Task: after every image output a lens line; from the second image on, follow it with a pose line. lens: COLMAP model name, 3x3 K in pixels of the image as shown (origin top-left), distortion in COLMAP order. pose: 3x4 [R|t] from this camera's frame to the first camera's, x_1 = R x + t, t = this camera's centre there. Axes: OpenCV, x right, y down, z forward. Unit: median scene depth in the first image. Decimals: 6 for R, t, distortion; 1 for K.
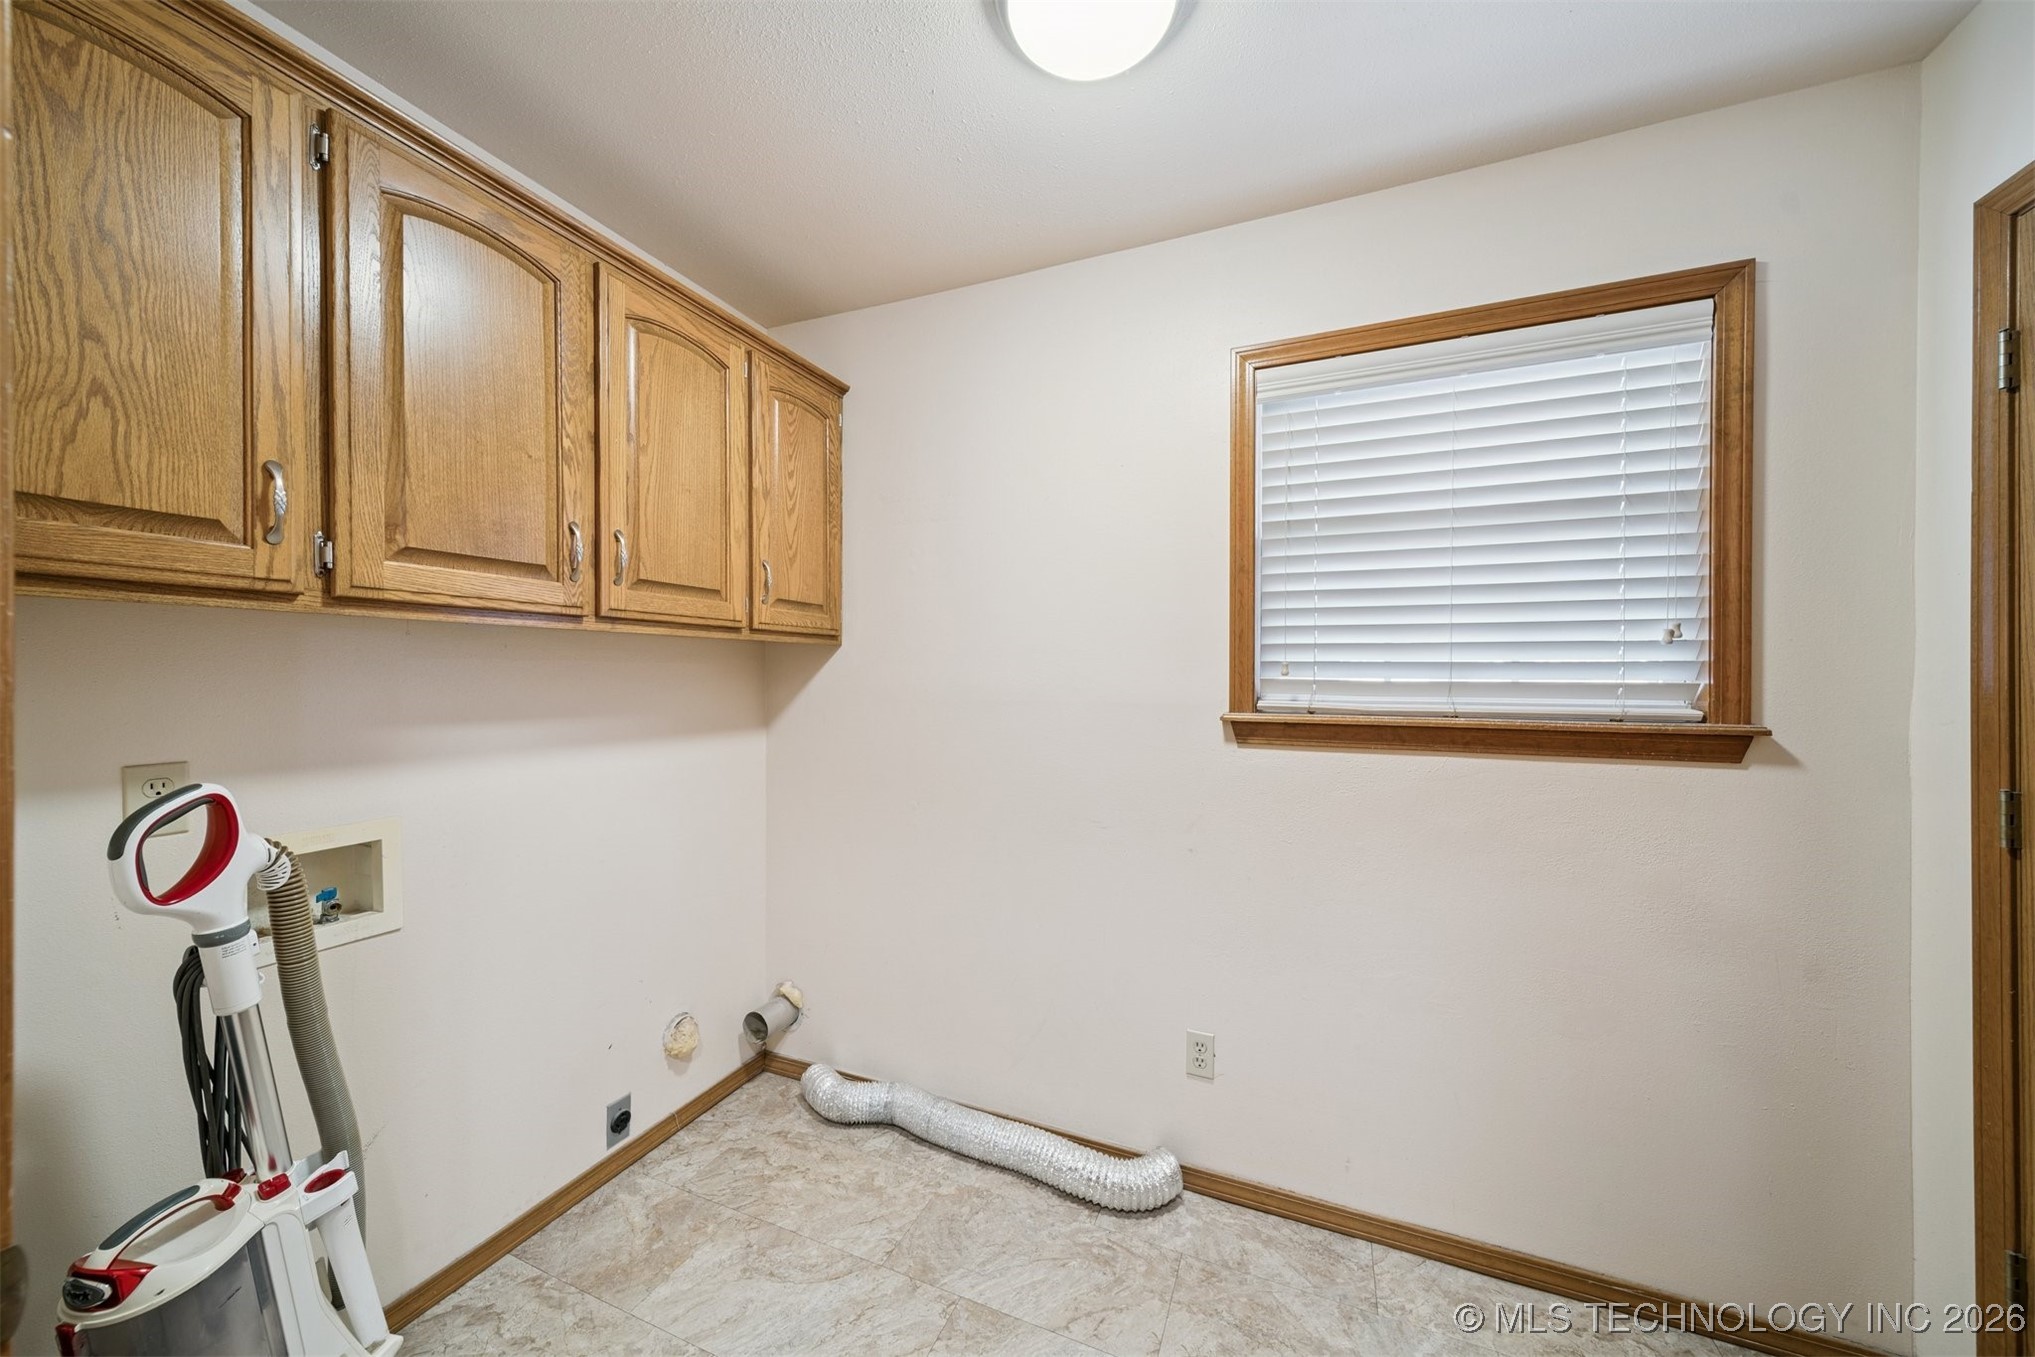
lens RADIAL K [[734.4, 0, 1018.5], [0, 734.4, 682.1], [0, 0, 1]] dist [0.004652, -0.000312]
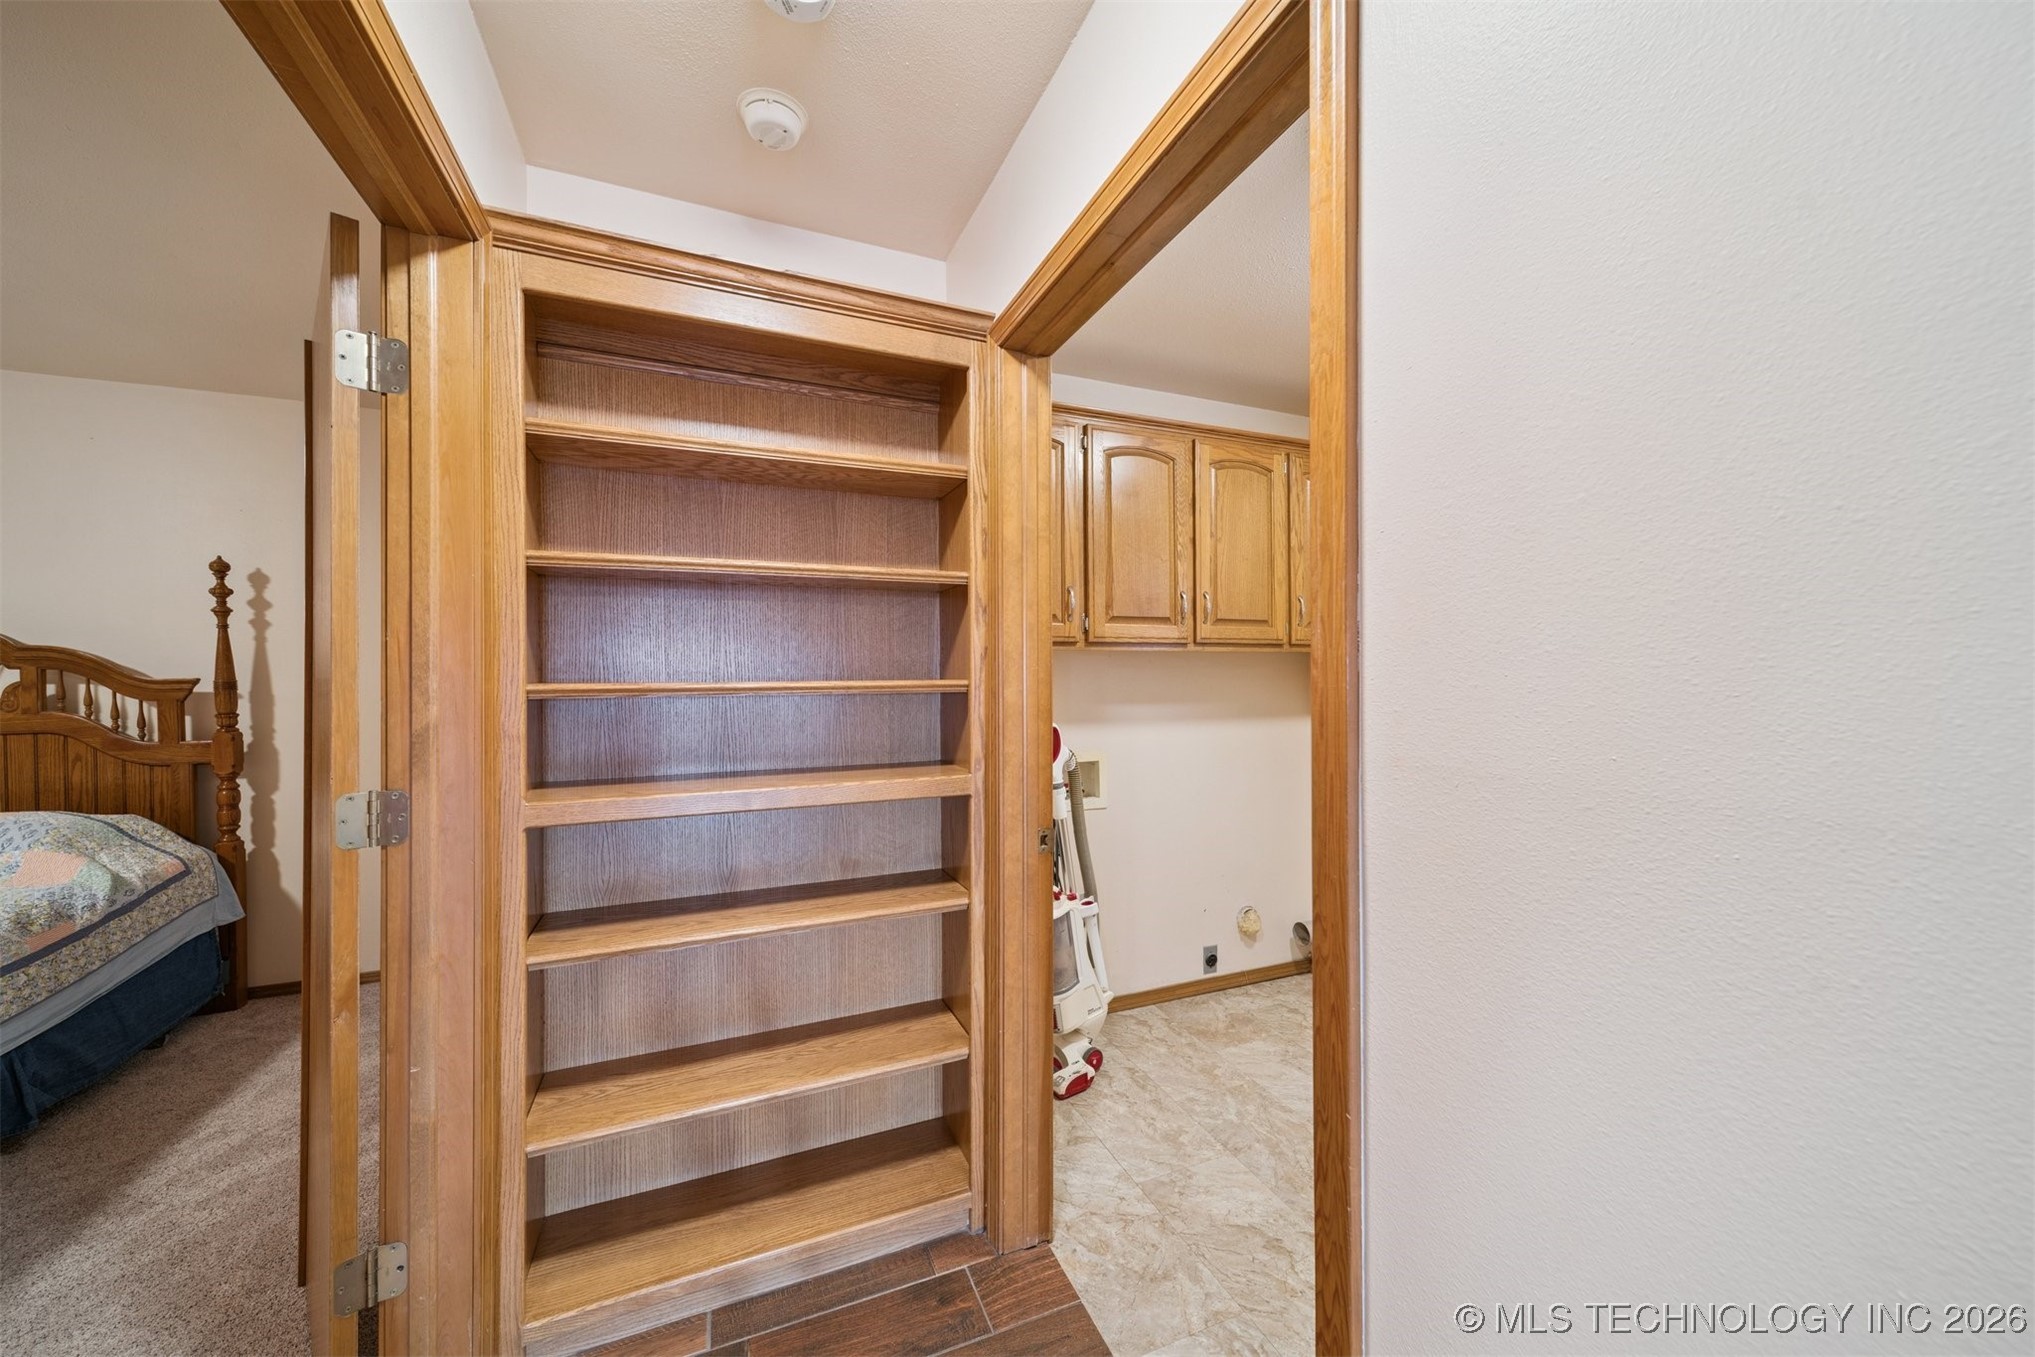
lens RADIAL K [[734.4, 0, 1019.3], [0, 734.4, 679.4], [0, 0, 1]] dist [0.004652, -0.000312]
pose [[0.721313, -0.009136, -0.692549, 0.324490], [0.002960, 0.999945, -0.010108, 0.012802], [0.692602, 0.005241, 0.721300, -0.530925]]
